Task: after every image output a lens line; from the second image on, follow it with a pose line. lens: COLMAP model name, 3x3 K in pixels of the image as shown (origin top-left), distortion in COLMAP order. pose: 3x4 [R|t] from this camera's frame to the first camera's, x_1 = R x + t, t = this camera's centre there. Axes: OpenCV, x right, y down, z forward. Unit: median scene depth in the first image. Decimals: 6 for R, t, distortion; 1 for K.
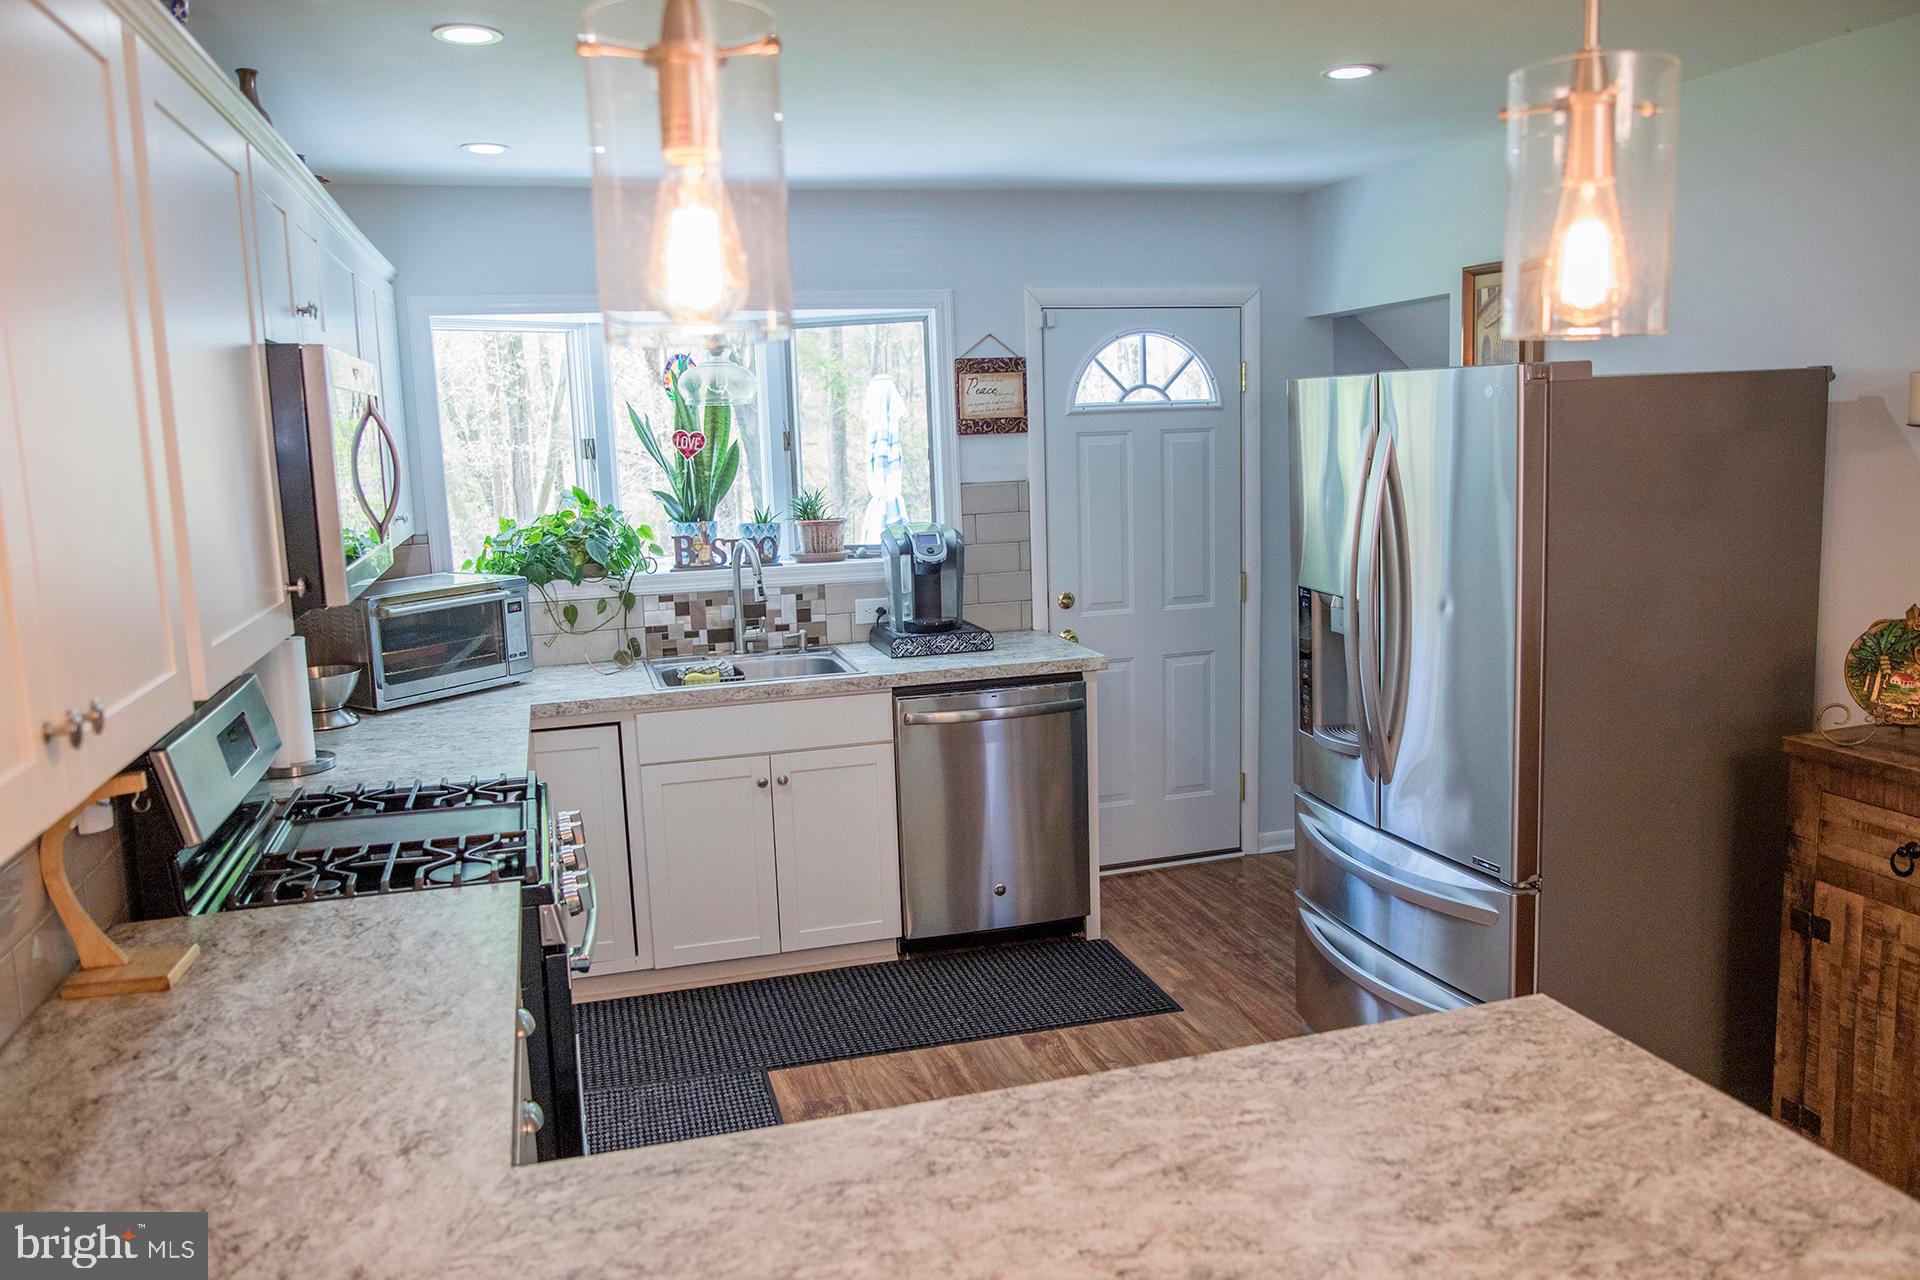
lens RADIAL K [[1415.1, 0, 968.4], [0, 1415.1, 639.3], [0, 0, 1]] dist [-0.066278, 0.040945]
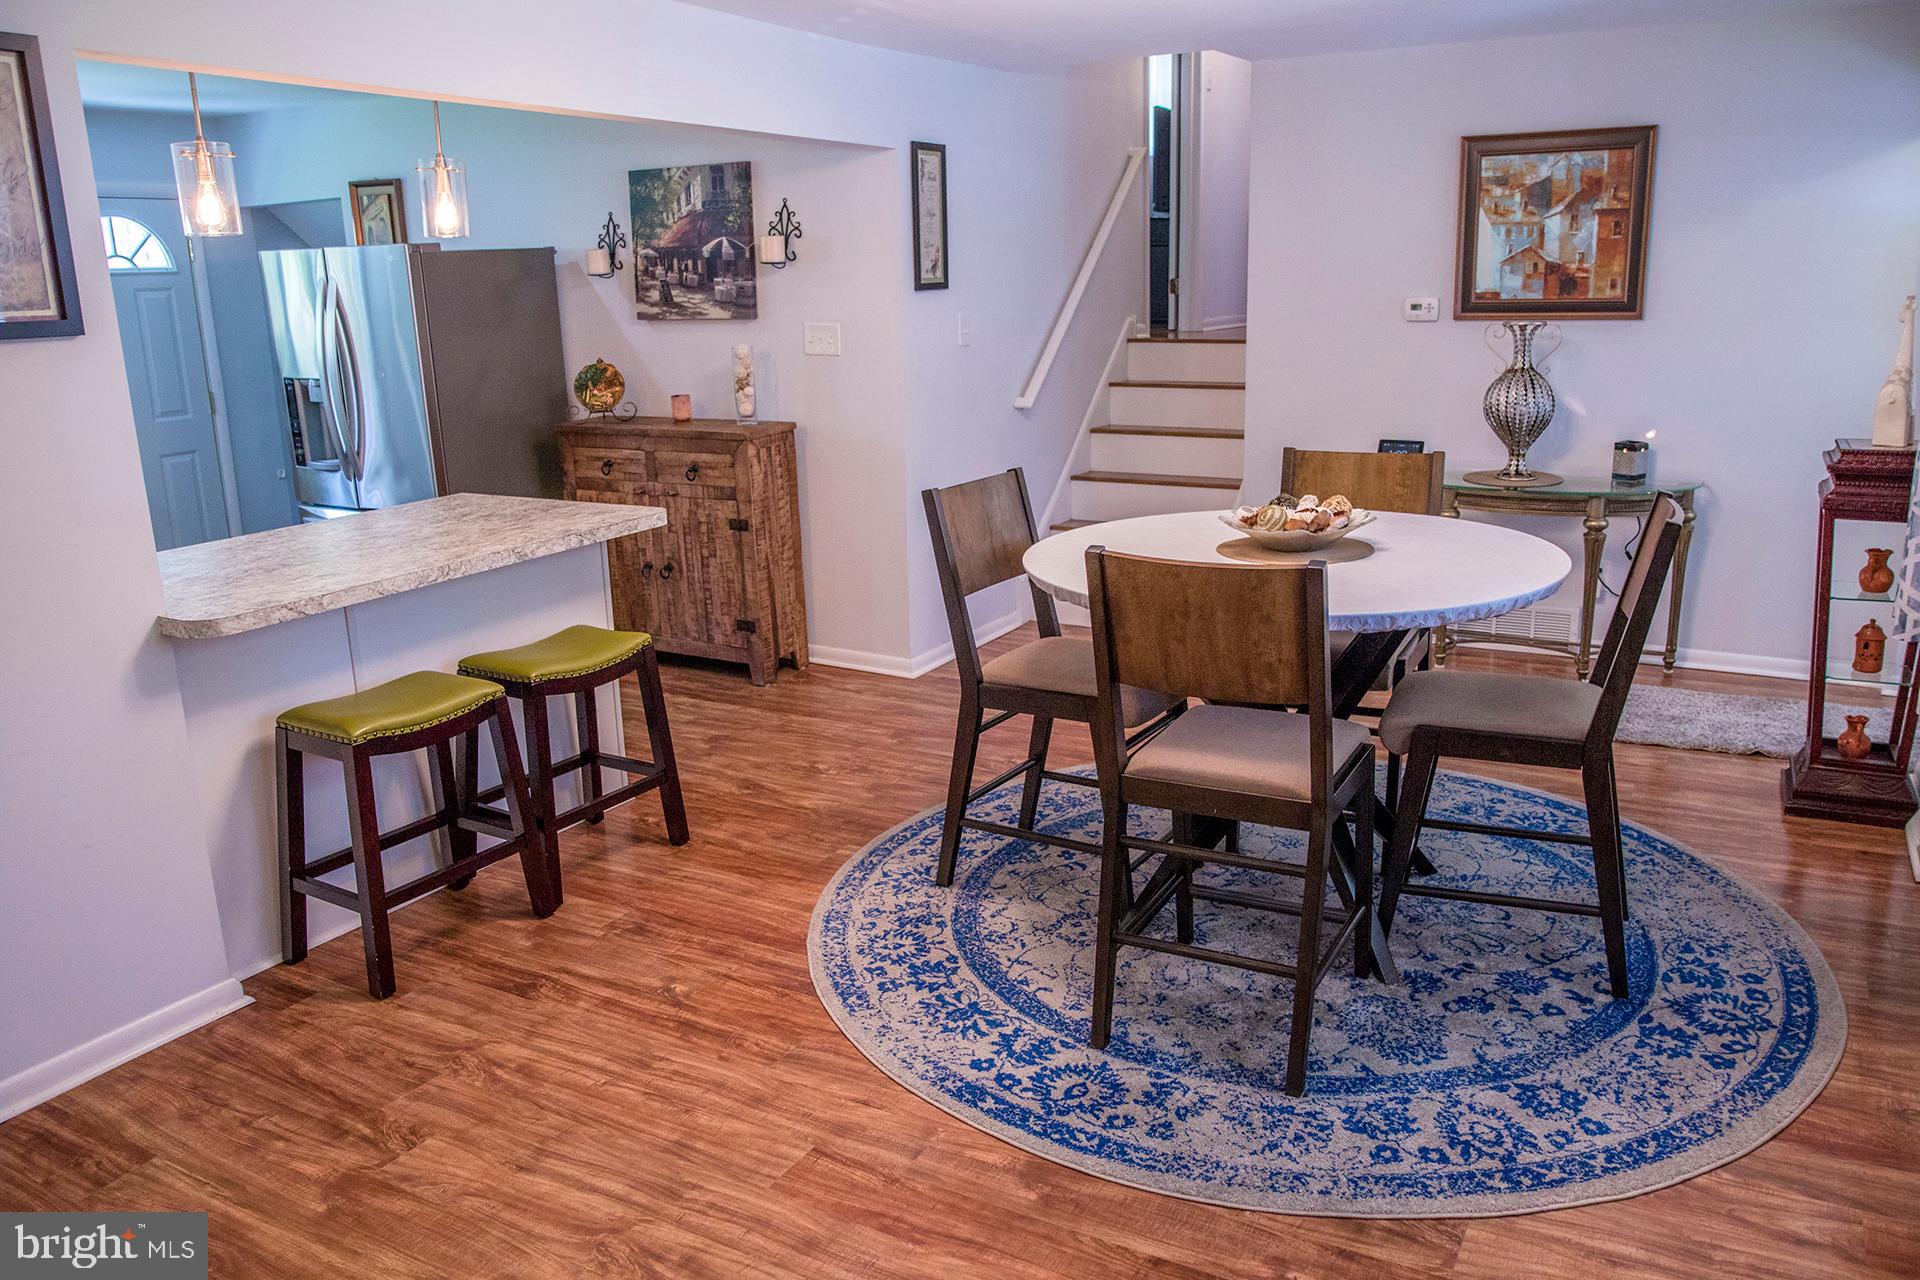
lens RADIAL K [[1415.1, 0, 965.8], [0, 1415.1, 639.2], [0, 0, 1]] dist [-0.066278, 0.040945]
pose [[0.713502, -0.161015, 0.681902, -0.271343], [0.105116, 0.986821, 0.123027, 0.111774], [-0.692724, -0.016101, 0.721023, -0.559777]]
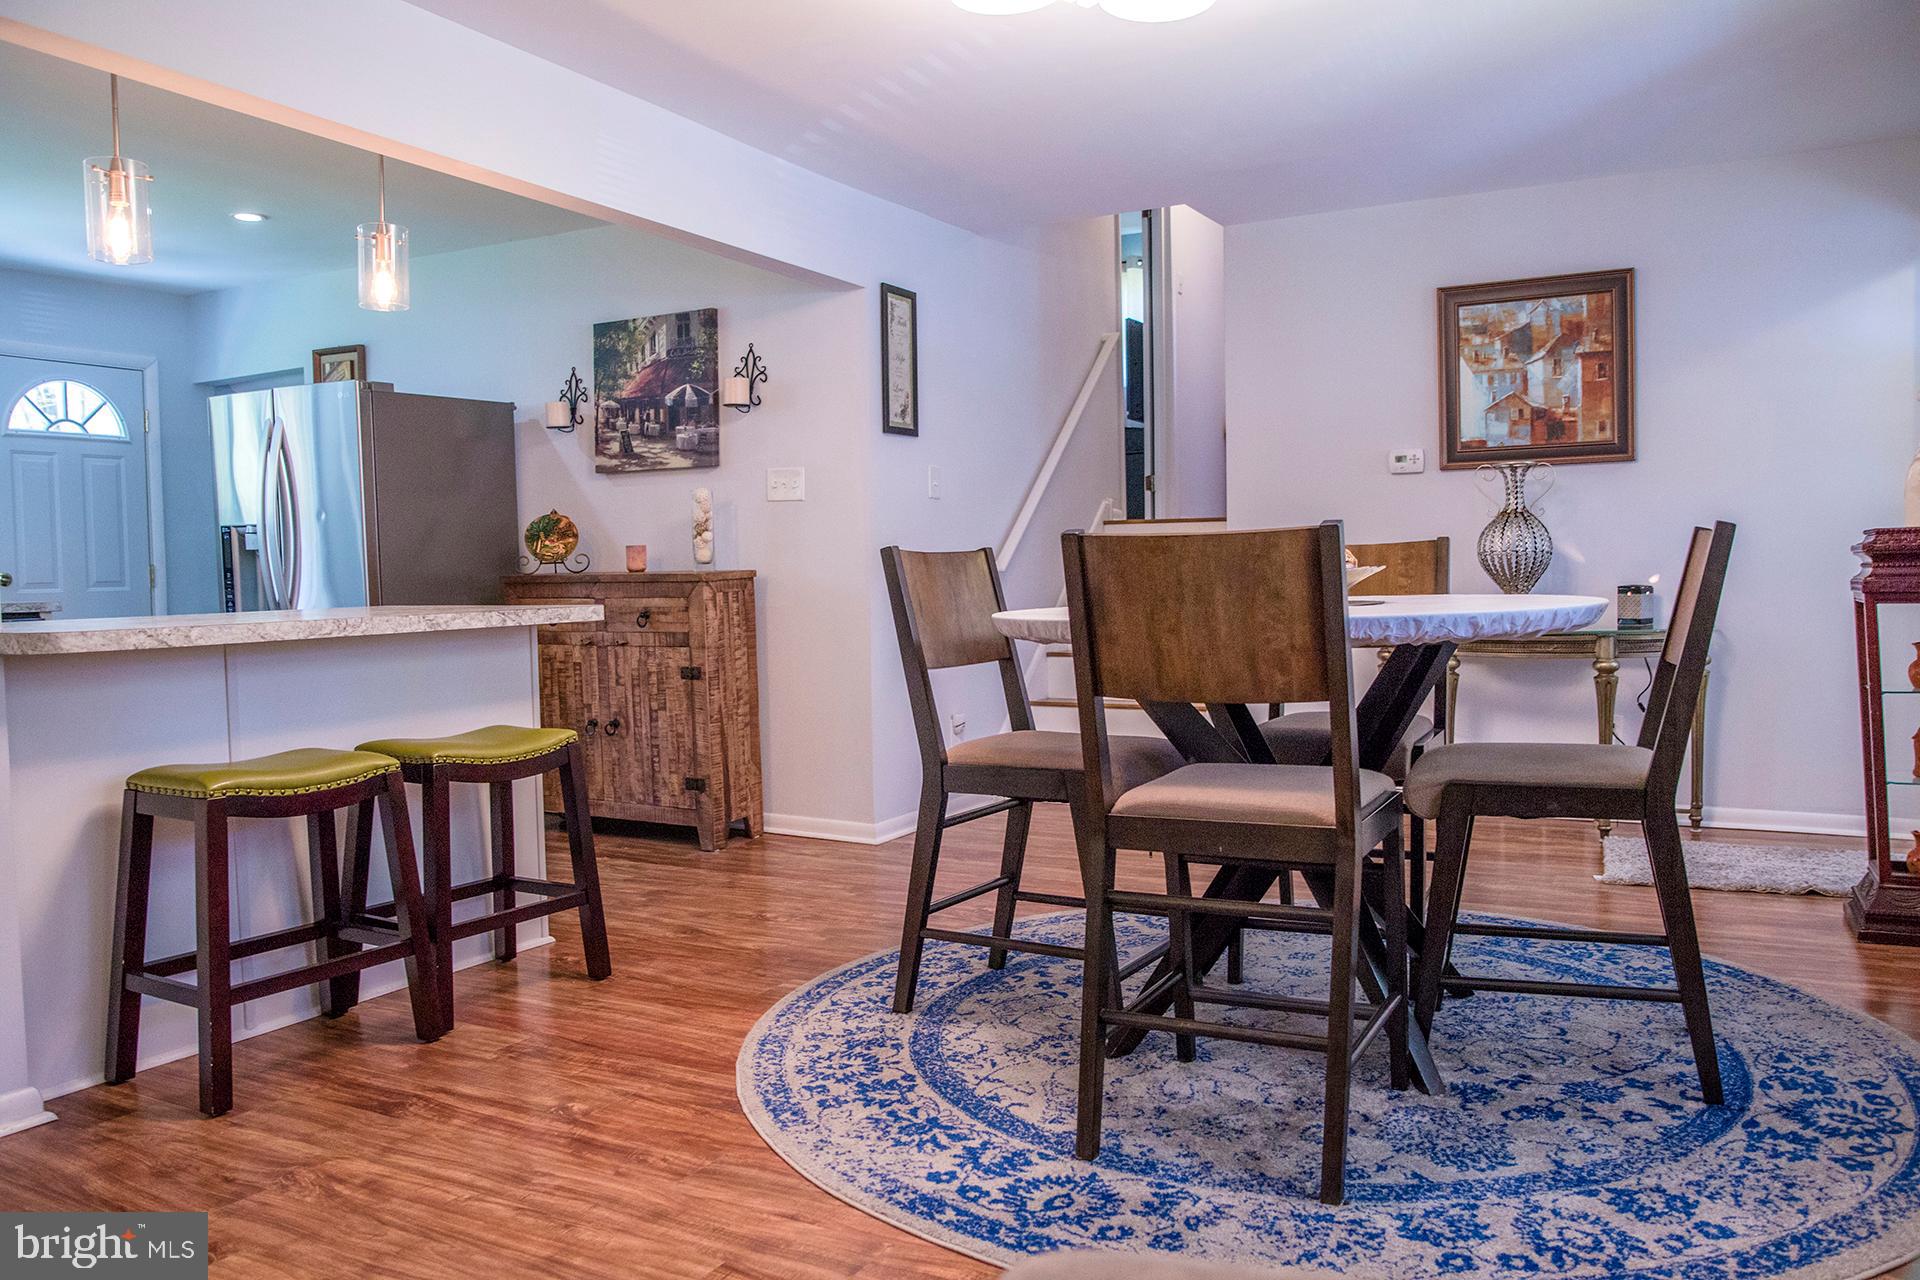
lens RADIAL K [[1415.1, 0, 964.3], [0, 1415.1, 641.2], [0, 0, 1]] dist [-0.066278, 0.040945]
pose [[0.703509, -0.017486, 0.710471, -0.219188], [0.101872, 0.991855, -0.076462, 0.221059], [-0.703347, 0.126169, 0.699560, -0.499851]]
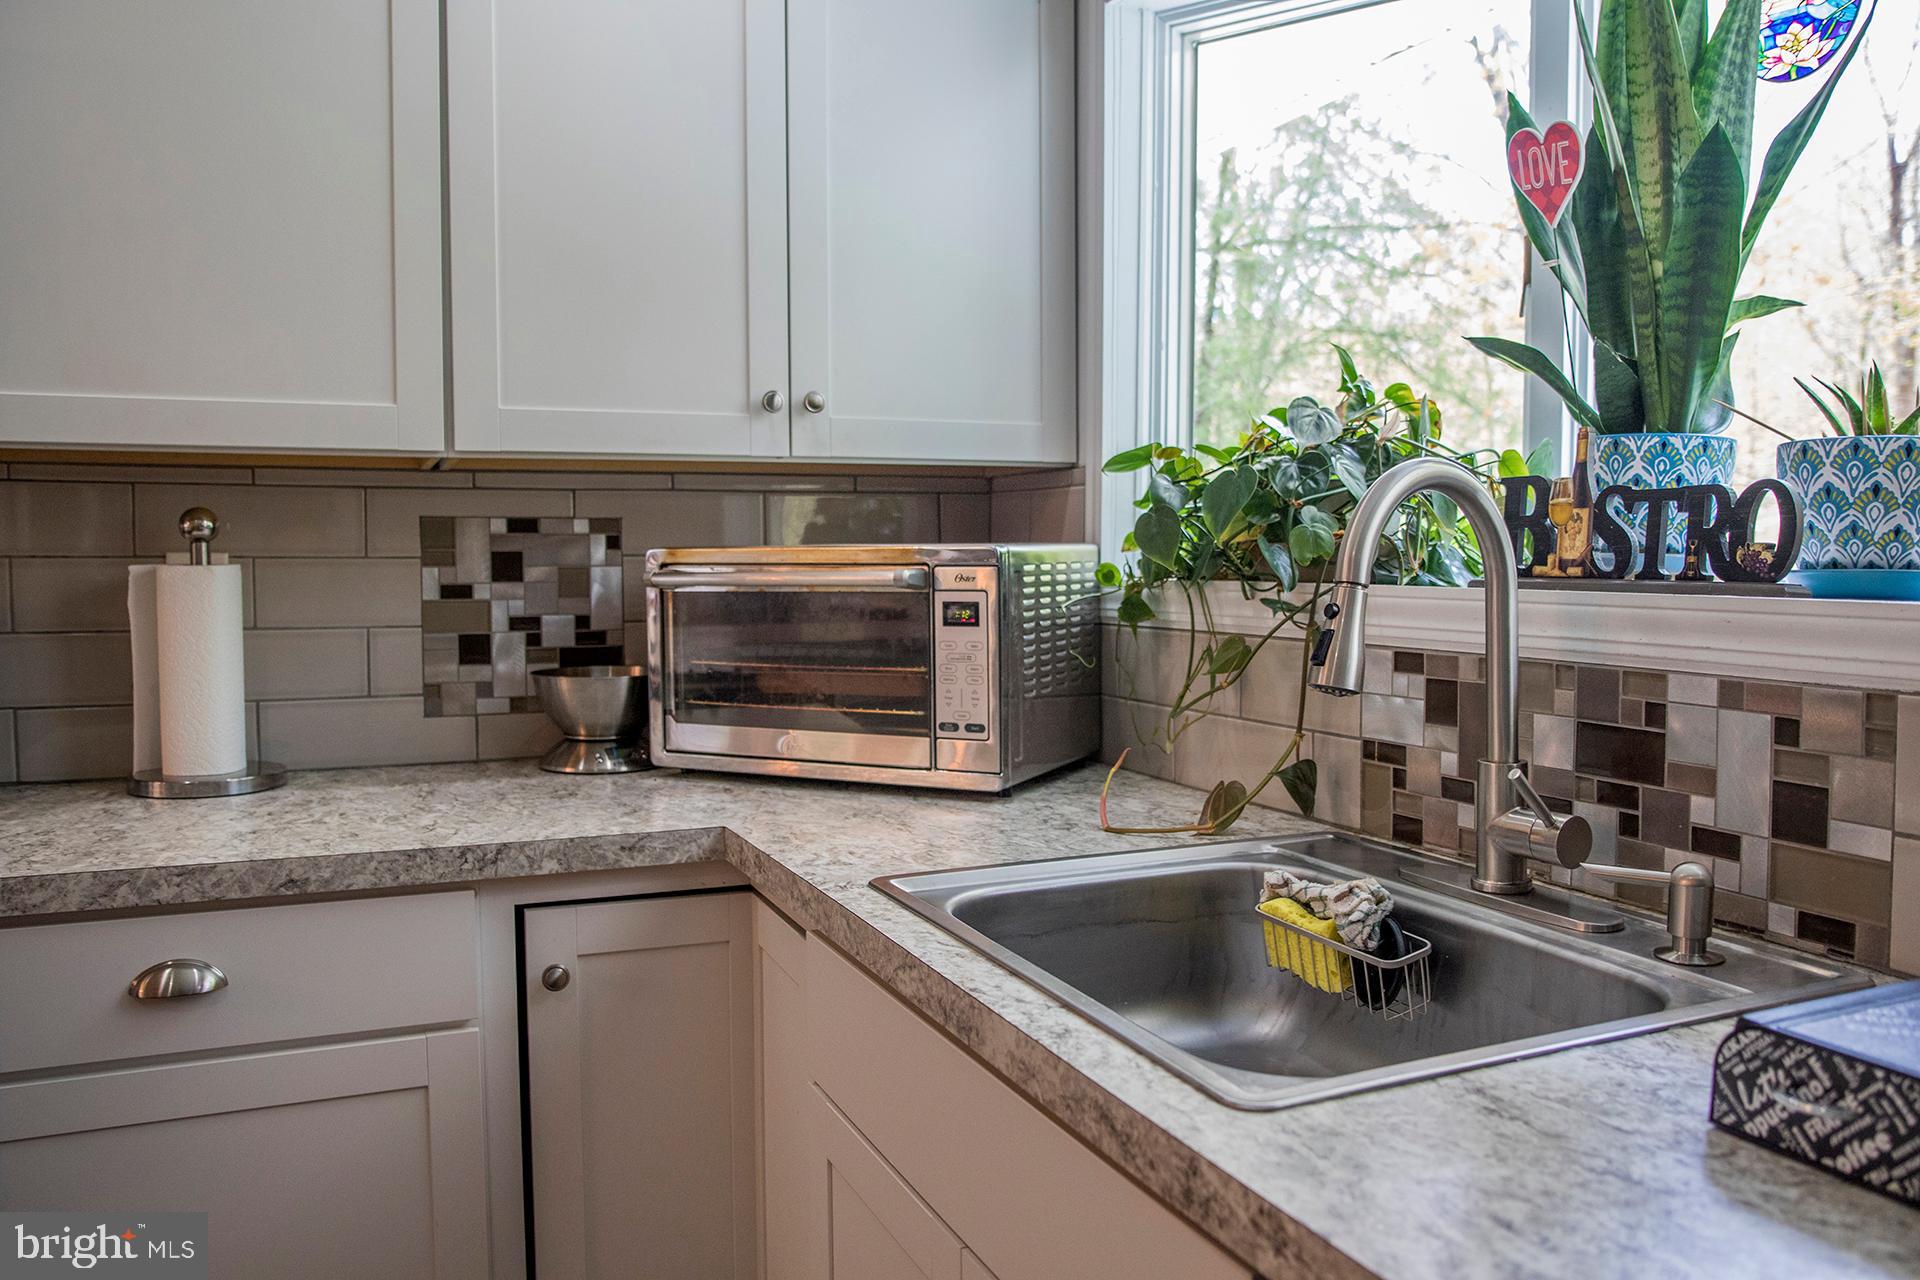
lens RADIAL K [[1415.1, 0, 961.1], [0, 1415.1, 636.8], [0, 0, 1]] dist [-0.066278, 0.040945]
pose [[0.126266, 0.087442, -0.988135, 0.095052], [-0.153456, 0.985839, 0.067630, -0.042025], [0.980055, 0.143096, 0.137896, 0.872934]]
